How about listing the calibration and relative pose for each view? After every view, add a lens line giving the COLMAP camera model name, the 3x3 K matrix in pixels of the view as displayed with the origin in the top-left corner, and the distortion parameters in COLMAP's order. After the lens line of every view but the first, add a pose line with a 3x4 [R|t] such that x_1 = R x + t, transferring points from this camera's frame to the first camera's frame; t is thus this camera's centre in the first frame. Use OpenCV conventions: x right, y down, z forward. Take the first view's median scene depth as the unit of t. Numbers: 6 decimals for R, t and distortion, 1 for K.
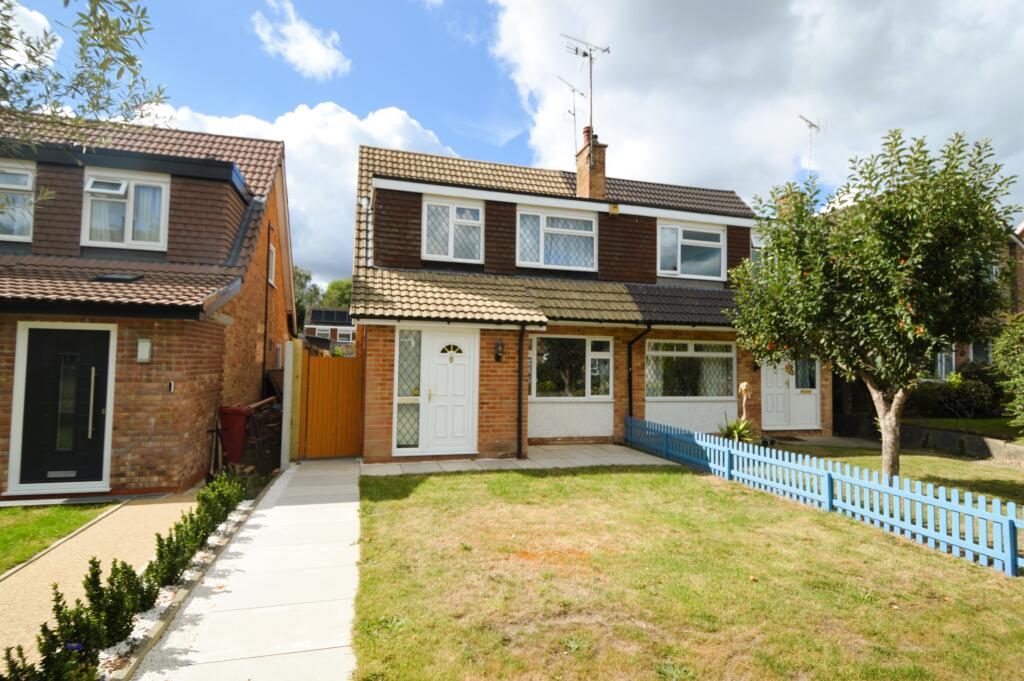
lens RADIAL K [[533.2, 0, 512.0], [0, 533.2, 340.5], [0, 0, 1]] dist [-0.000718, -0.000336]
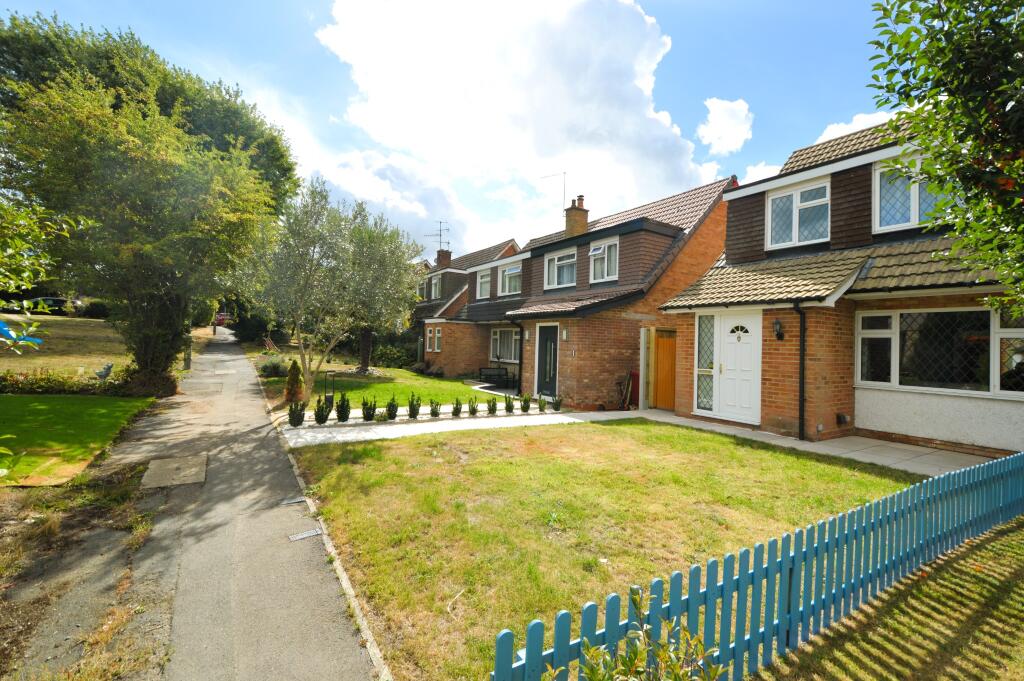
lens RADIAL K [[449.0, 0, 512.0], [0, 449.0, 340.5], [0, 0, 1]] dist [-0.002020, -0.000640]
pose [[0.272532, -0.015585, -0.962021, 0.667722], [0.012845, 0.999839, -0.012559, 0.044910], [0.962061, -0.008934, 0.272688, 0.271895]]
